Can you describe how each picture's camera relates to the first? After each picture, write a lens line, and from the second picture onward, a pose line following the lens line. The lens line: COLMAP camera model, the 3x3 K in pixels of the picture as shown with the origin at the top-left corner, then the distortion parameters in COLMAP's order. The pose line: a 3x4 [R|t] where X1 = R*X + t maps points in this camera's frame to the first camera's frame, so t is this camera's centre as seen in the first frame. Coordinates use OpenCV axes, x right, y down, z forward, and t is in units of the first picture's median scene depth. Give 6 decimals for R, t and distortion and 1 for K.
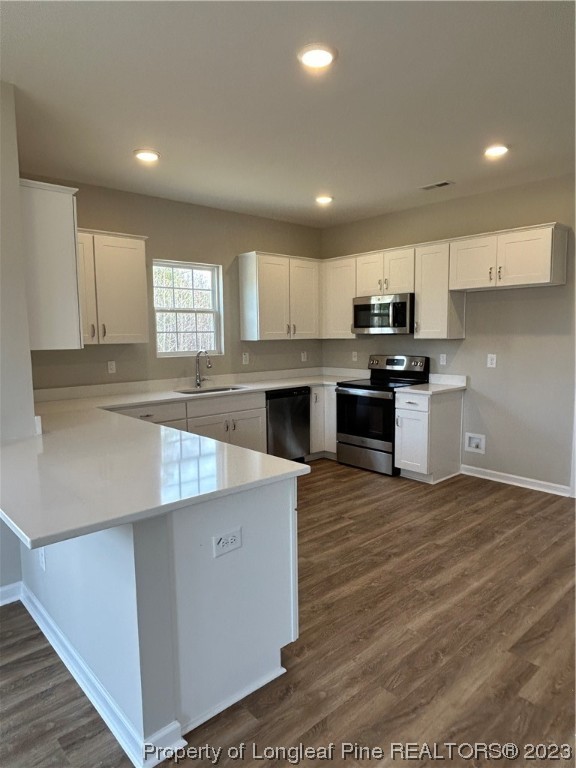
lens RADIAL K [[494.0, 0, 294.5], [0, 494.0, 385.4], [0, 0, 1]] dist [0.007938, -0.016577]
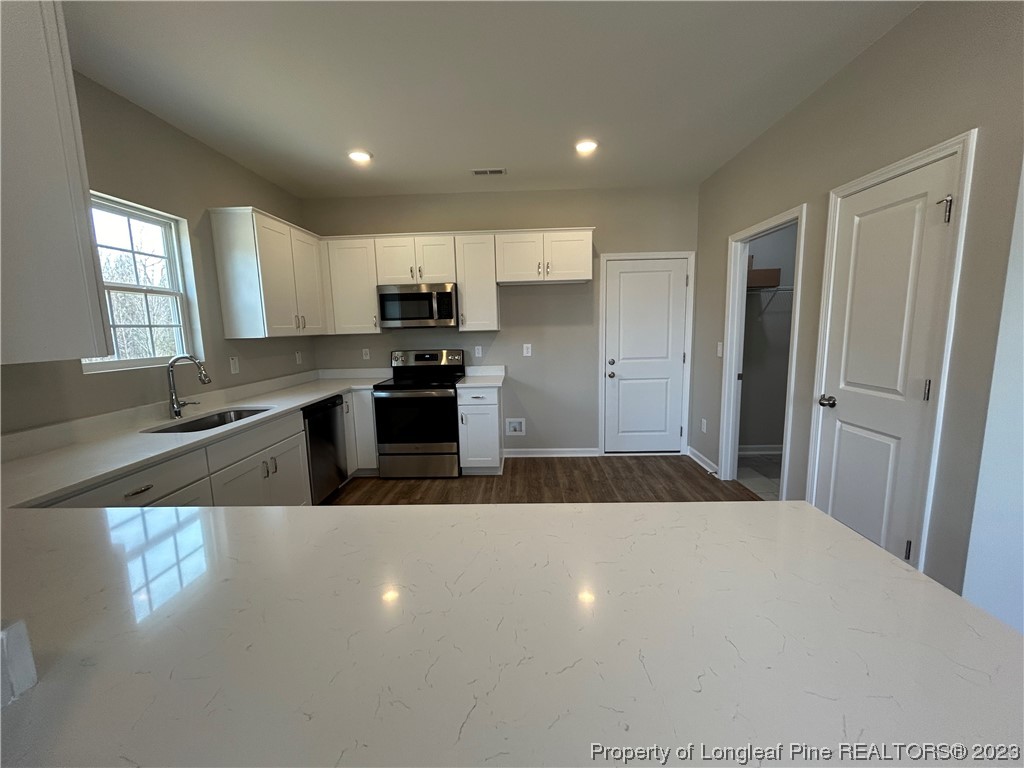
lens RADIAL K [[410.7, 0, 512.2], [0, 410.7, 383.3], [0, 0, 1]] dist [-0.003593, 0.002198]
pose [[0.699550, -0.104444, 0.706910, -0.270090], [0.093776, 0.994123, 0.054080, -0.027873], [-0.708404, 0.028460, 0.705234, 0.377369]]
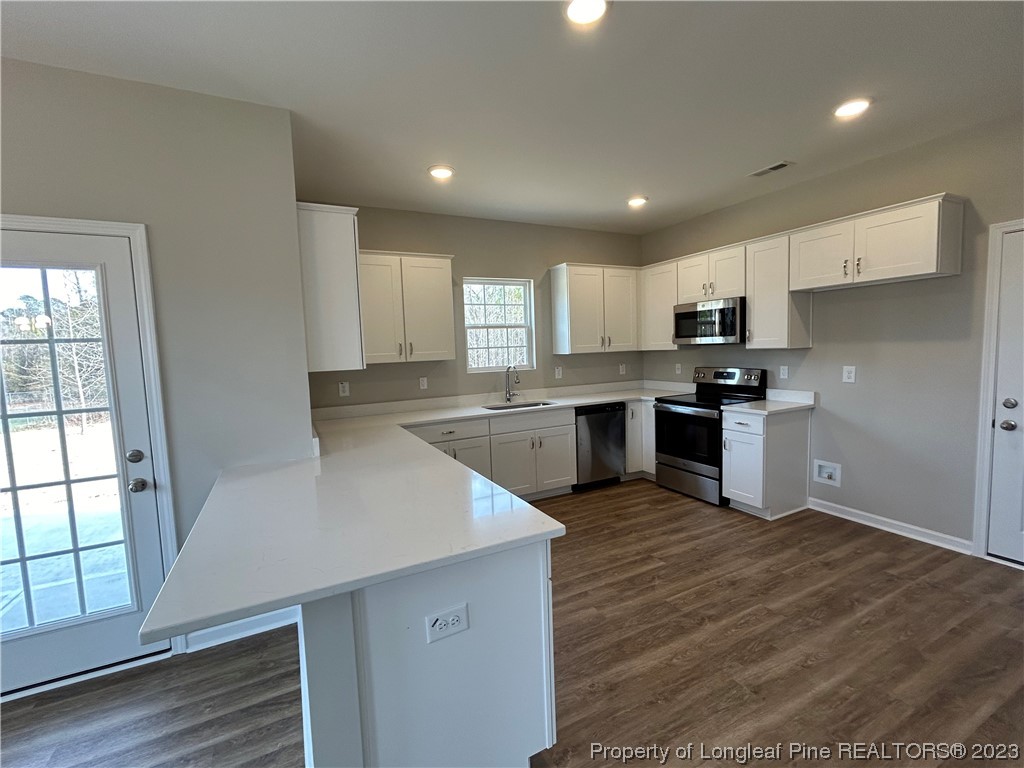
lens RADIAL K [[449.8, 0, 511.5], [0, 449.8, 382.6], [0, 0, 1]] dist [-0.004737, 0.002953]
pose [[0.962973, -0.002246, -0.269590, 0.059583], [-0.003259, 0.999795, -0.019968, -0.018736], [0.269580, 0.020107, 0.962768, 0.131842]]
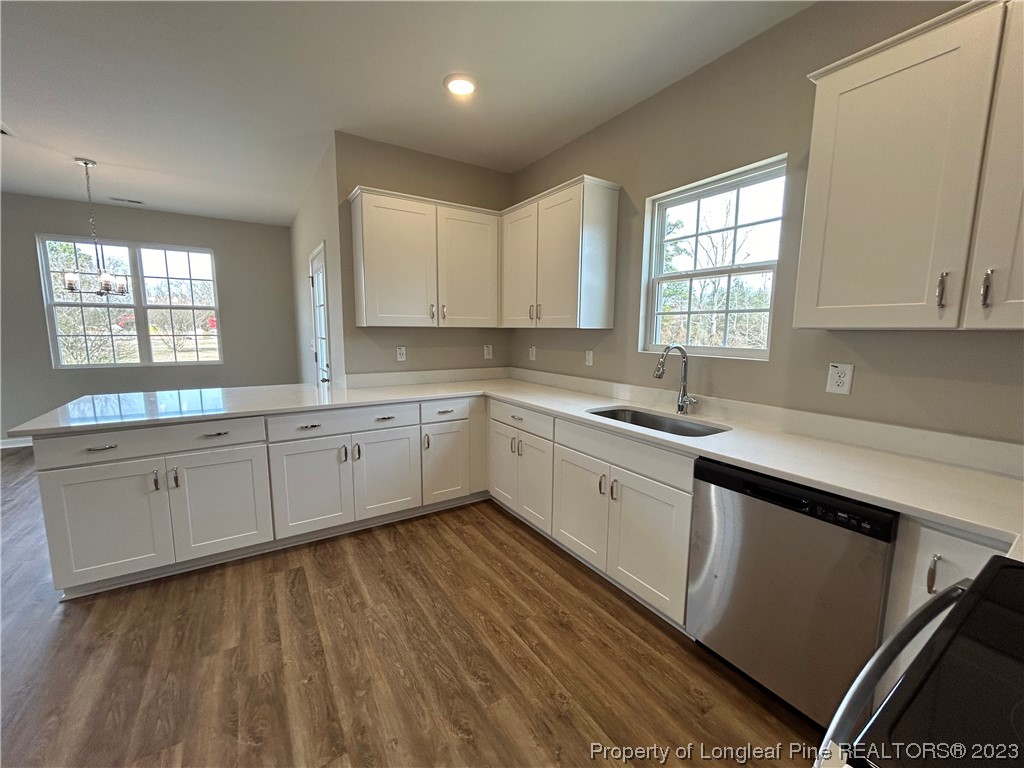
lens RADIAL K [[410.7, 0, 513.4], [0, 410.7, 383.8], [0, 0, 1]] dist [-0.003593, 0.002198]
pose [[-0.171442, 0.139471, -0.975272, 0.290951], [-0.112880, 0.980629, 0.160080, -0.083912], [0.978706, 0.137533, -0.152377, 0.926678]]
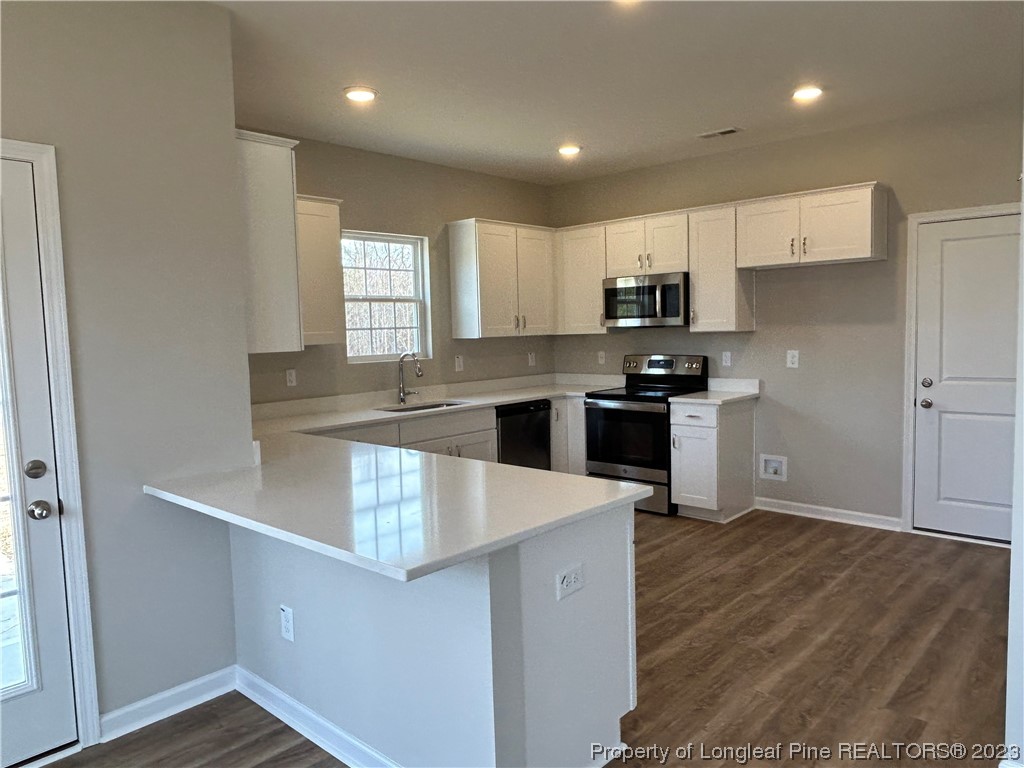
lens RADIAL K [[713.0, 0, 512.8], [0, 713.0, 383.5], [0, 0, 1]] dist [0.006290, -0.012934]
pose [[0.996373, -0.022903, 0.081954, -0.123478], [0.025354, 0.999258, -0.028998, 0.009292], [-0.081229, 0.030970, 0.996214, -0.065679]]
